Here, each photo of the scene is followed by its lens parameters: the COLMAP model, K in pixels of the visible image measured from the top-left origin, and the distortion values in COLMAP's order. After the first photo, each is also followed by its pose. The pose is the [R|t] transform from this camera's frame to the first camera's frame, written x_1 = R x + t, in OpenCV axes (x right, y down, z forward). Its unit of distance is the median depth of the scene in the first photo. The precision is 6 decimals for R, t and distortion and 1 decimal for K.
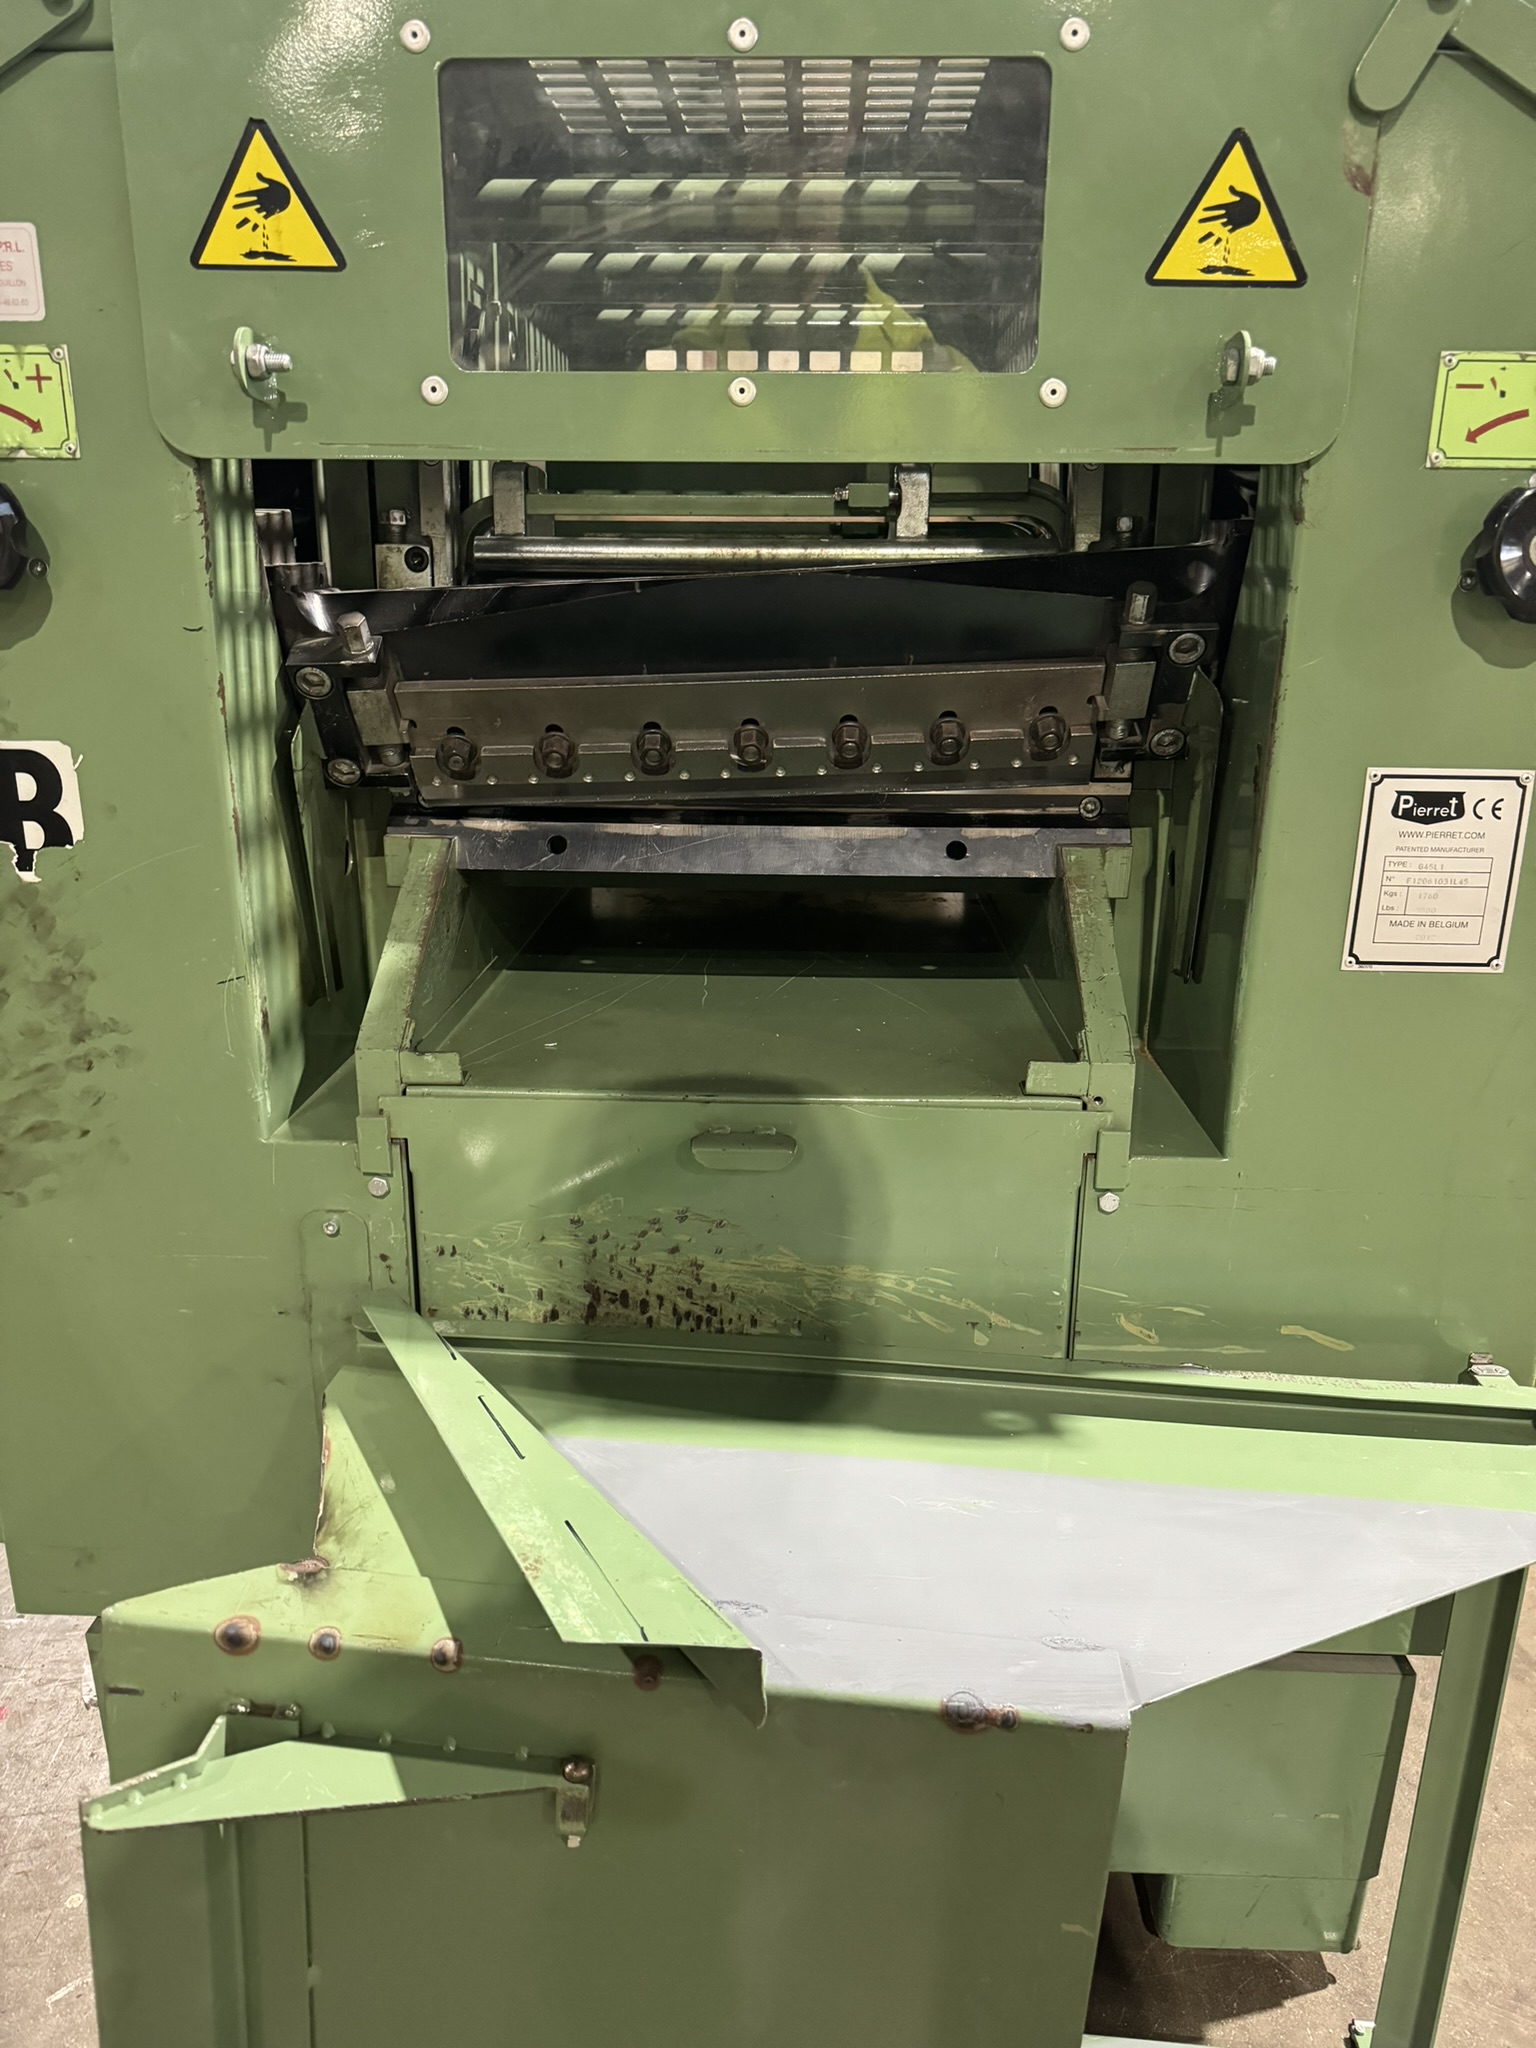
lens RADIAL K [[1416.7, 0, 768.0], [0, 1416.7, 1024.0], [0, 0, 1]] dist [0.131202, -0.001002]
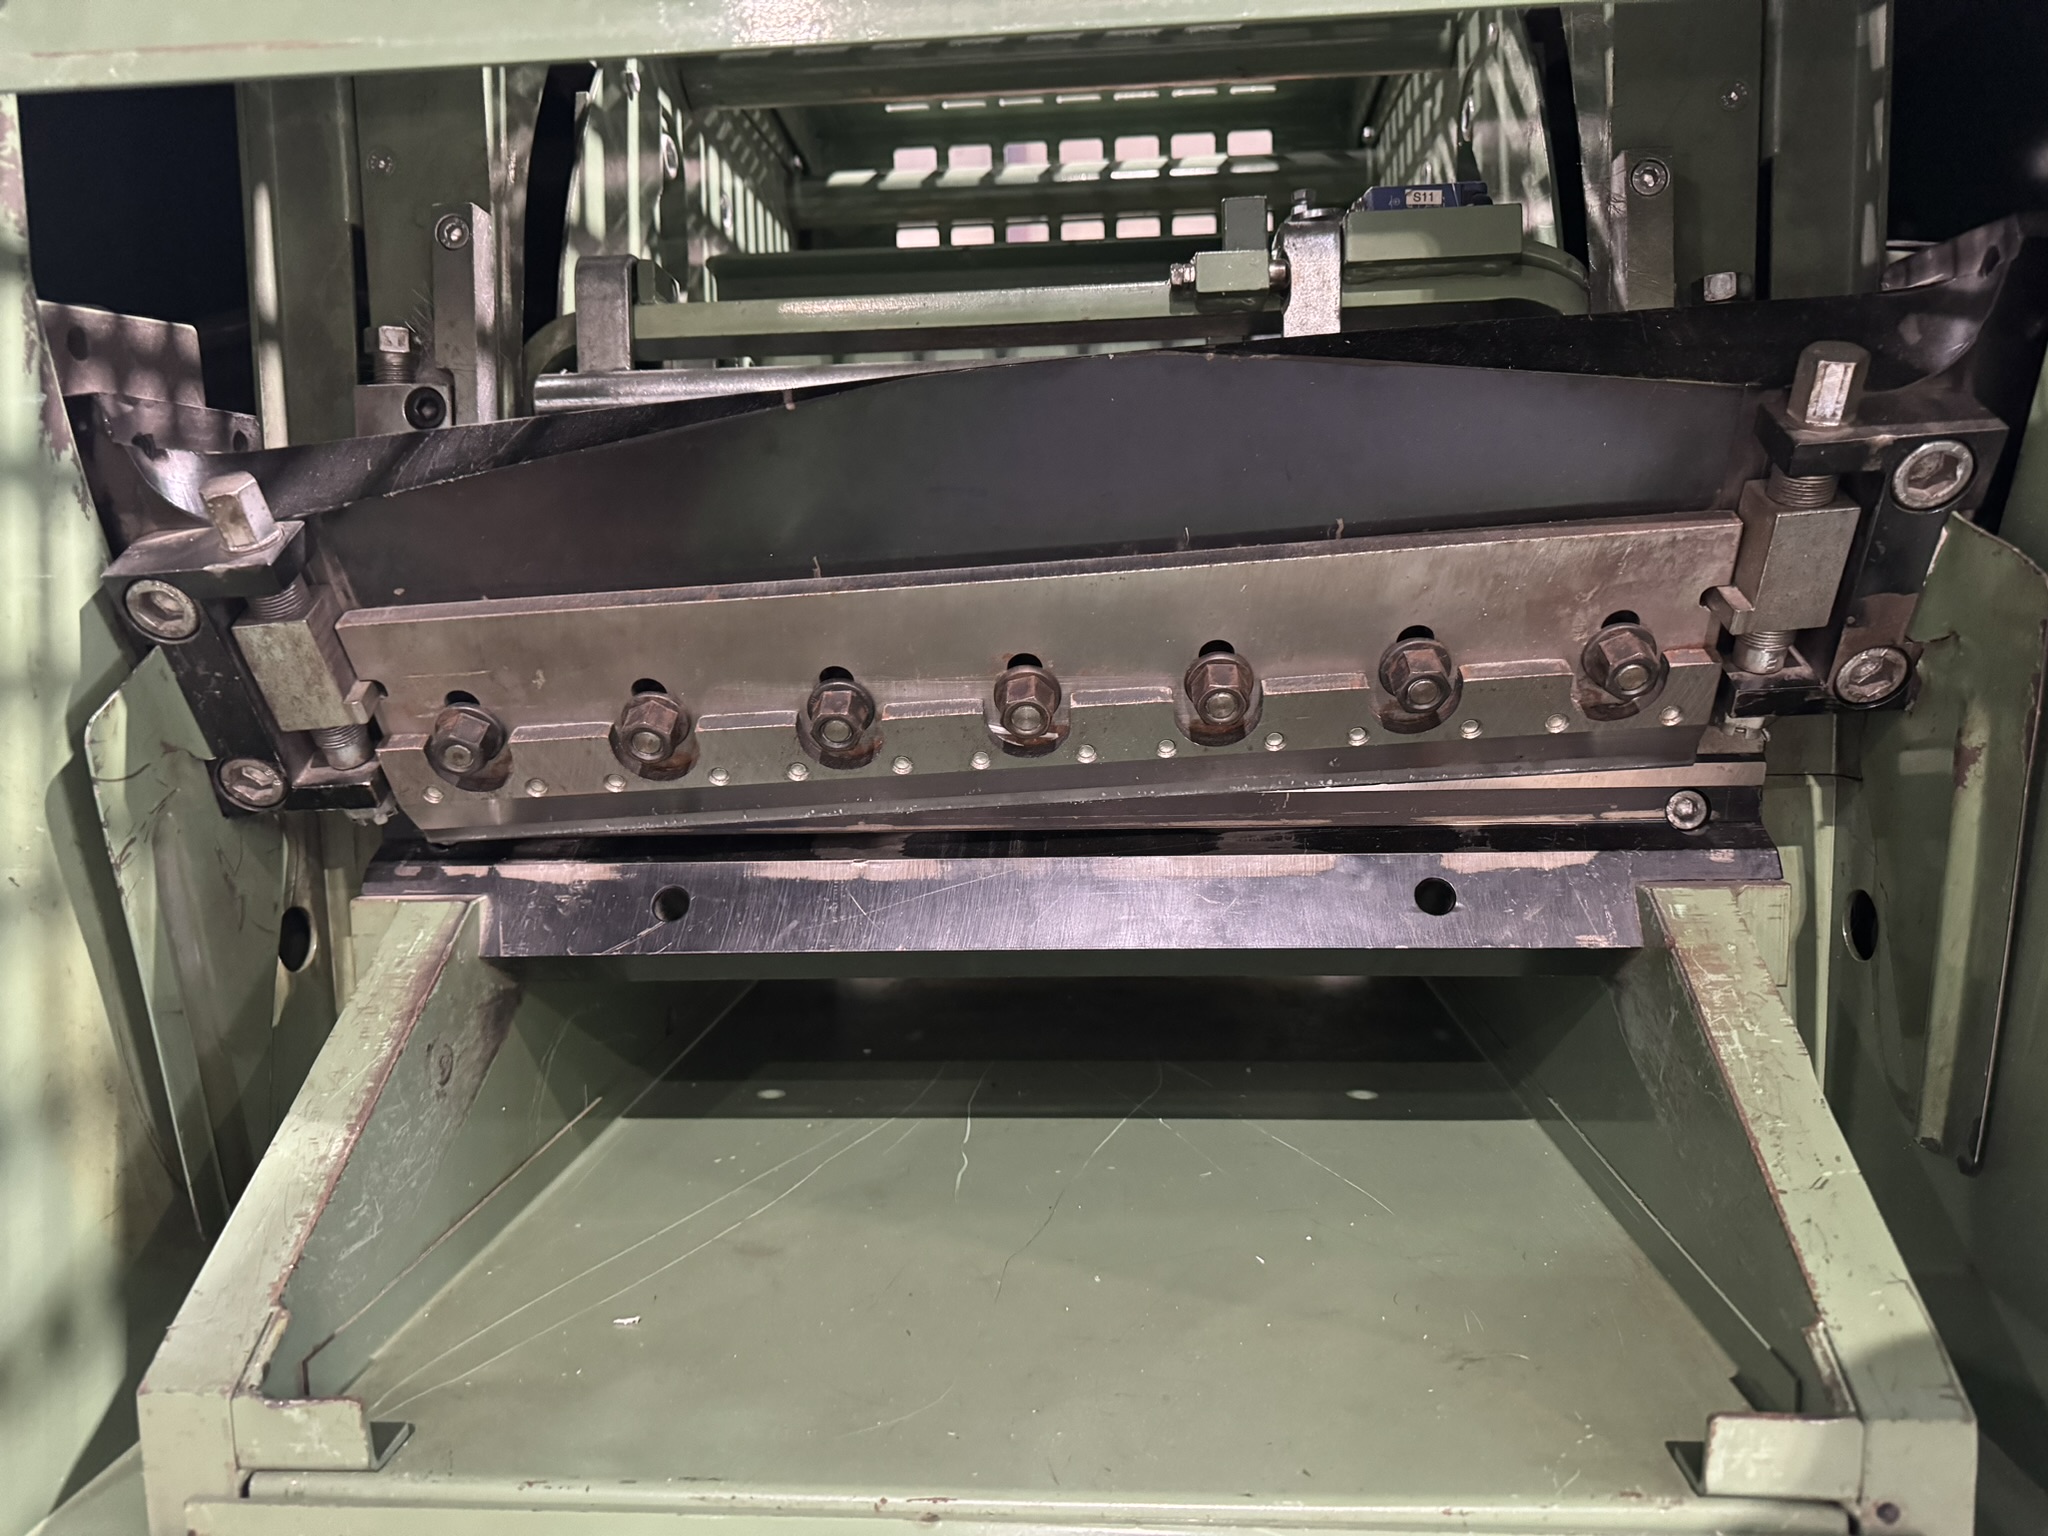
lens RADIAL K [[1450.2, 0, 1024.0], [0, 1450.2, 768.0], [0, 0, 1]] dist [0.045638, -0.001363]
pose [[0.998421, -0.029186, -0.047989, 0.011221], [0.019268, 0.980523, -0.195458, -0.070479], [0.052759, 0.194225, 0.979537, 0.487924]]
